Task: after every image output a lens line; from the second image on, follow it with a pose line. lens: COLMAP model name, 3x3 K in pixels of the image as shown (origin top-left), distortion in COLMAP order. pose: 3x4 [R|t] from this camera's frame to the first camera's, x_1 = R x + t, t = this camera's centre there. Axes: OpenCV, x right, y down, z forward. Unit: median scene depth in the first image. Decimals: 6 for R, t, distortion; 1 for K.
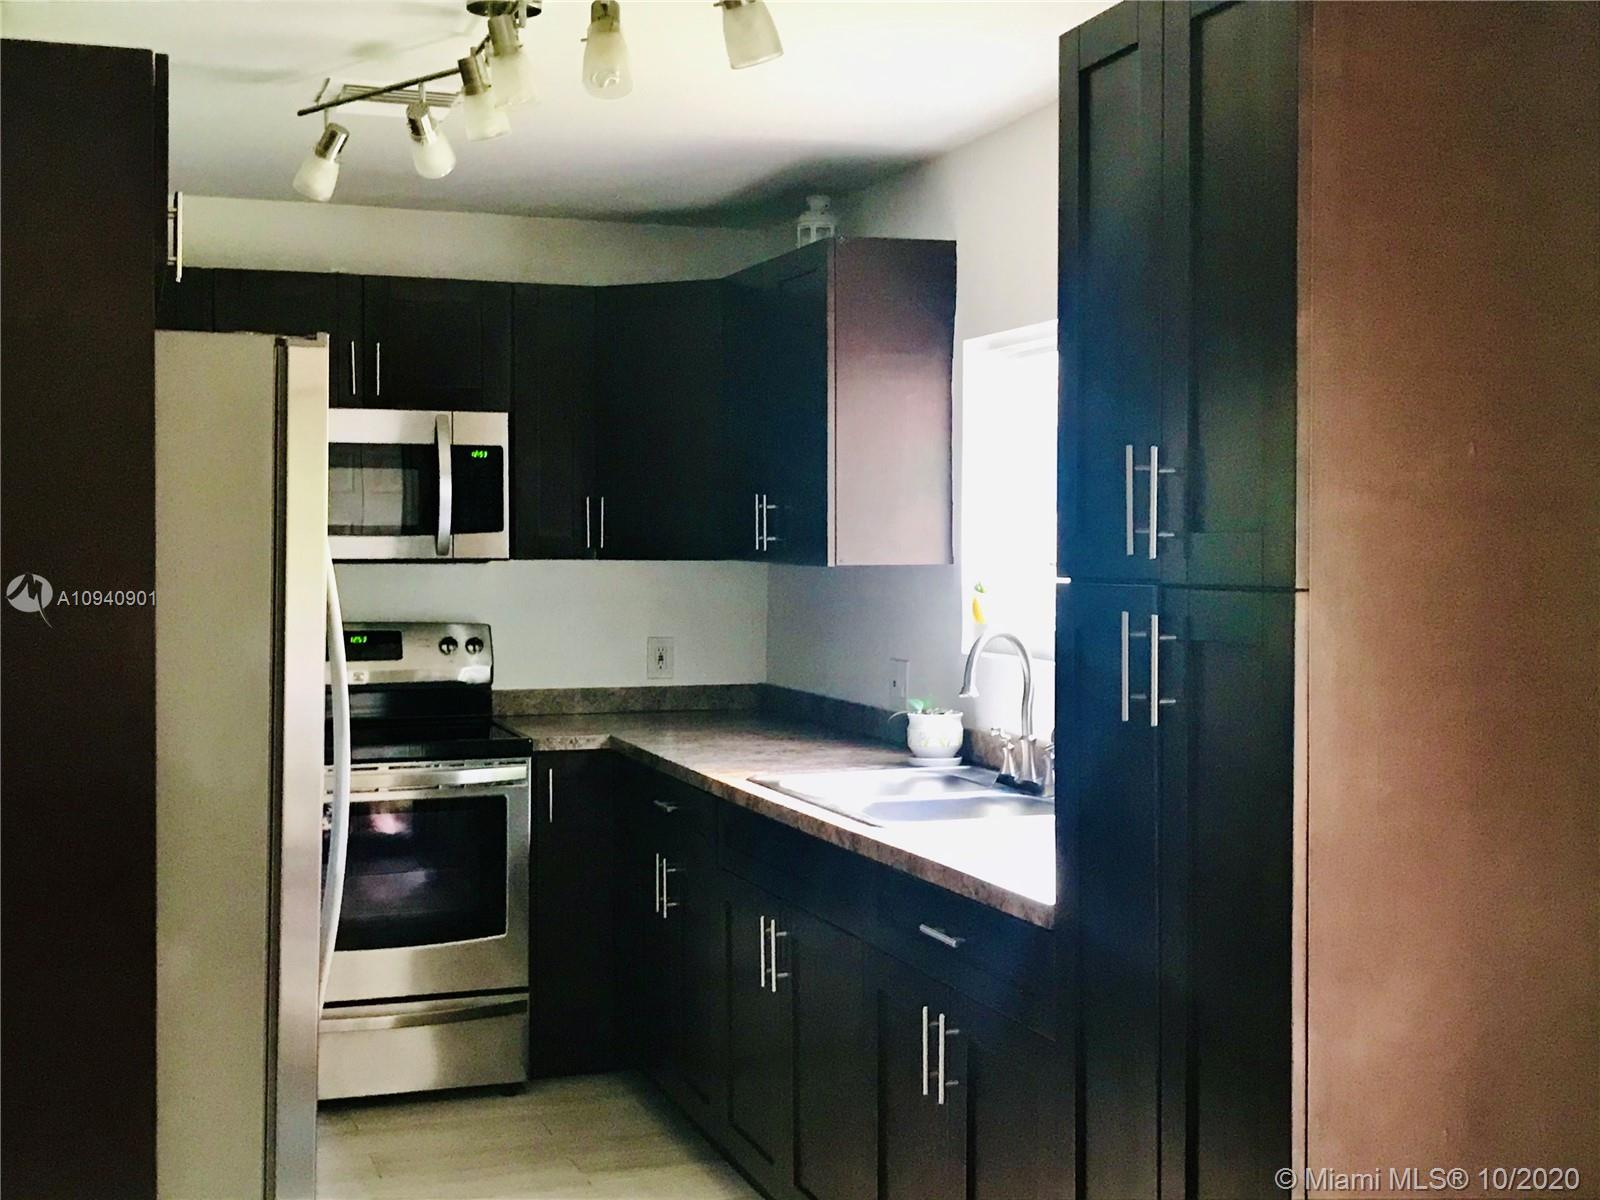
lens RADIAL K [[2111.4, 0, 804.4], [0, 2111.4, 603.7], [0, 0, 1]] dist [0.030882, 0.000000]
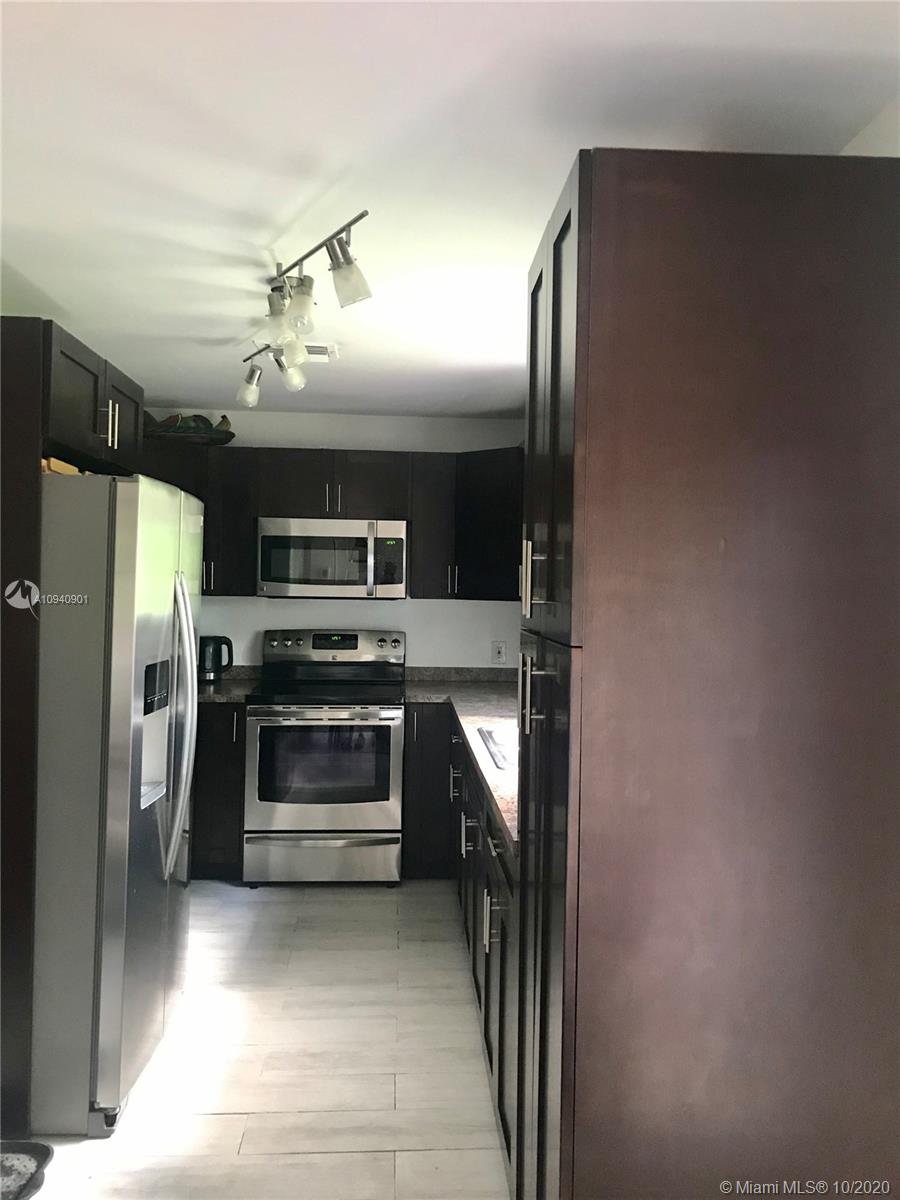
lens RADIAL K [[1002.4, 0, 449.5], [0, 1002.4, 591.9], [0, 0, 1]] dist [0.031459, -0.006543]
pose [[0.960862, 0.016543, -0.276531, 0.146581], [-0.022135, 0.999609, -0.017111, -0.012590], [0.276140, 0.022562, 0.960853, 0.157519]]
